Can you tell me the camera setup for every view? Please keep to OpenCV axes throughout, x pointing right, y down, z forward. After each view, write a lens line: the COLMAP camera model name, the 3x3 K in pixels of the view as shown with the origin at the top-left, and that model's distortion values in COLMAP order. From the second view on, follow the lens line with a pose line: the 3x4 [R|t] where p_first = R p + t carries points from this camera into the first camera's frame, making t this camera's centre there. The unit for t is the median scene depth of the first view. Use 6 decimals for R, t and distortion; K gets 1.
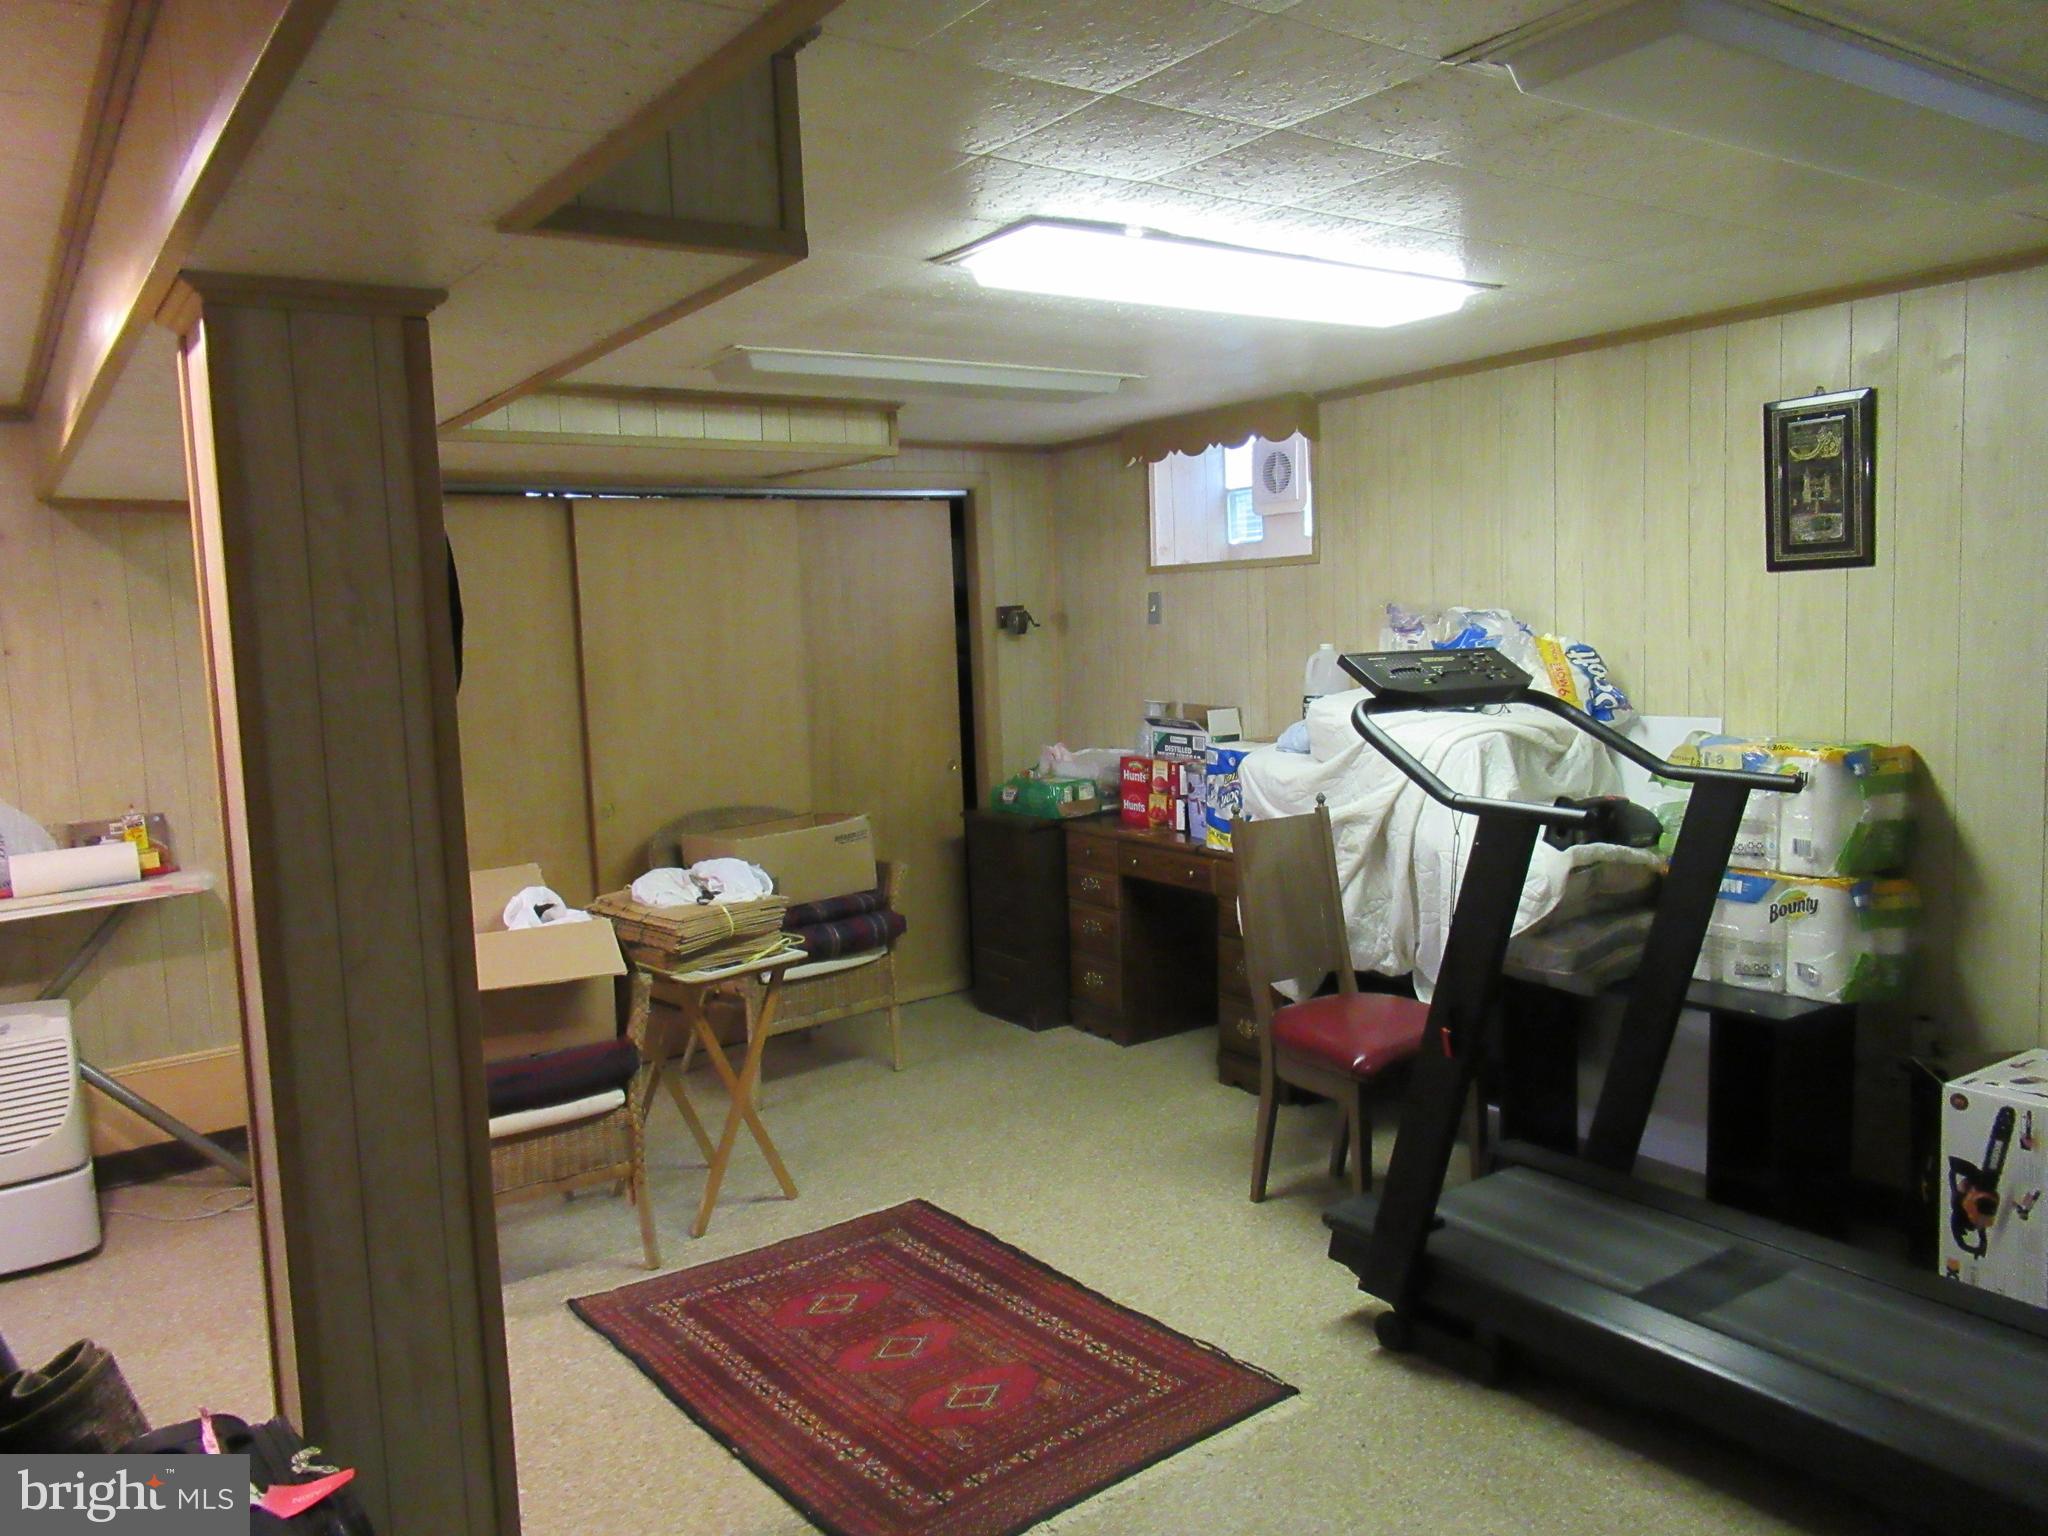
lens RADIAL K [[1539.1, 0, 1024.0], [0, 1539.1, 768.0], [0, 0, 1]] dist [0.006427, -0.009039]
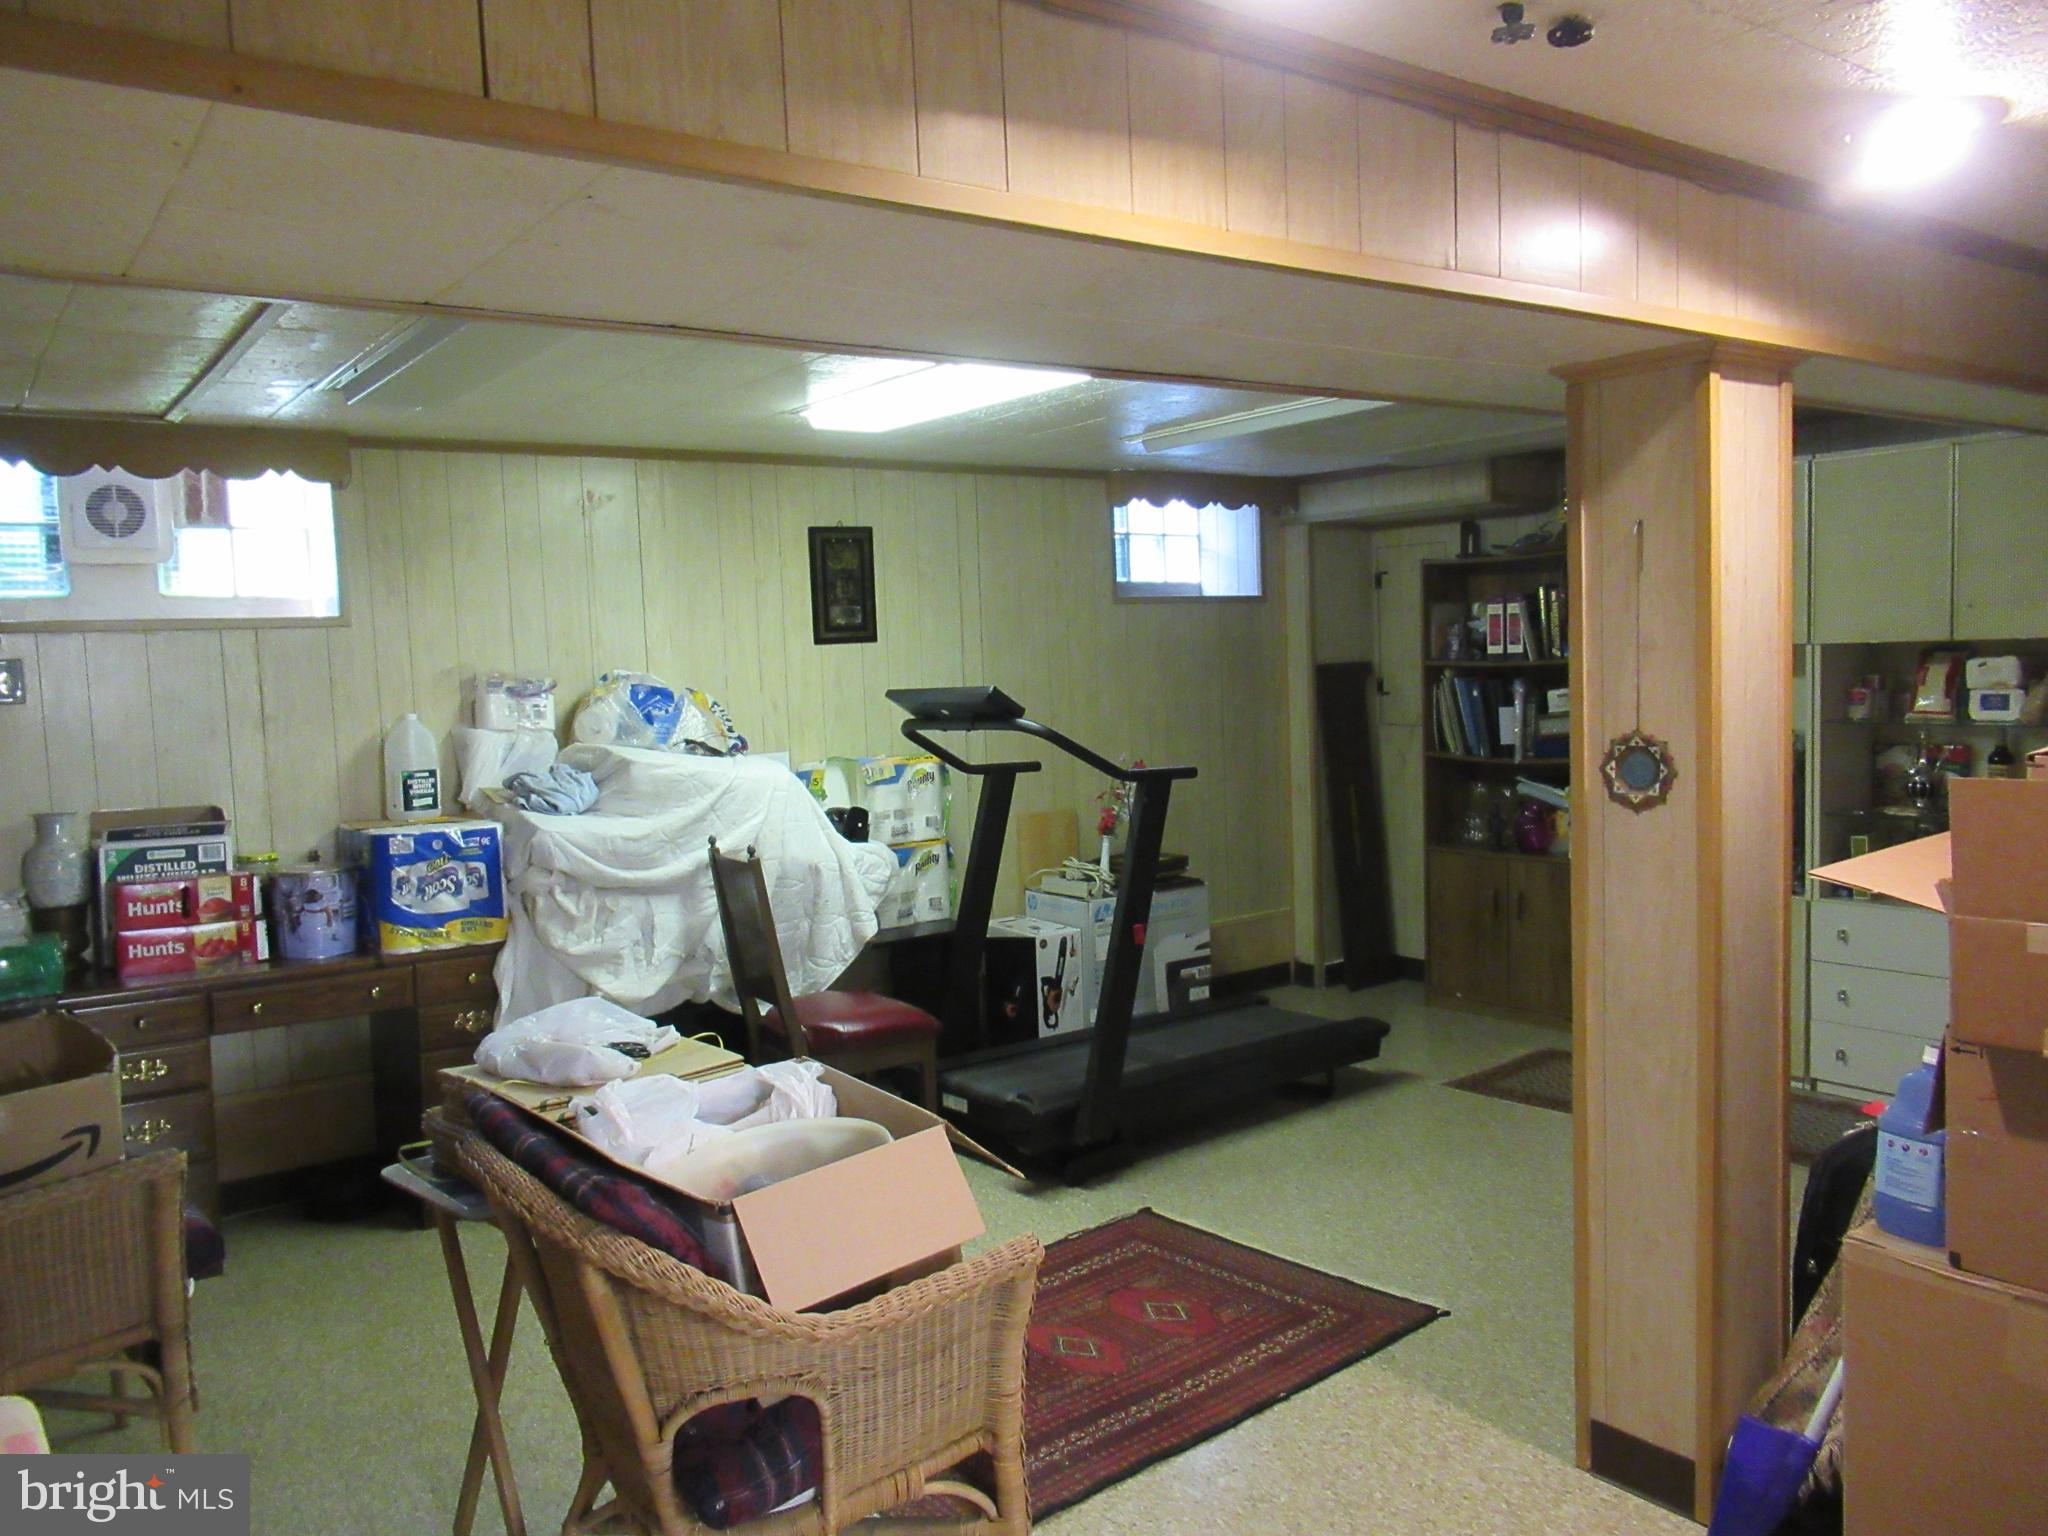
lens RADIAL K [[1539.1, 0, 1024.0], [0, 1539.1, 768.0], [0, 0, 1]] dist [0.006427, -0.009039]
pose [[-0.036630, -0.035073, 0.998713, -0.995885], [0.139596, 0.989406, 0.039866, -0.047482], [-0.989531, 0.140876, -0.031345, 0.923444]]
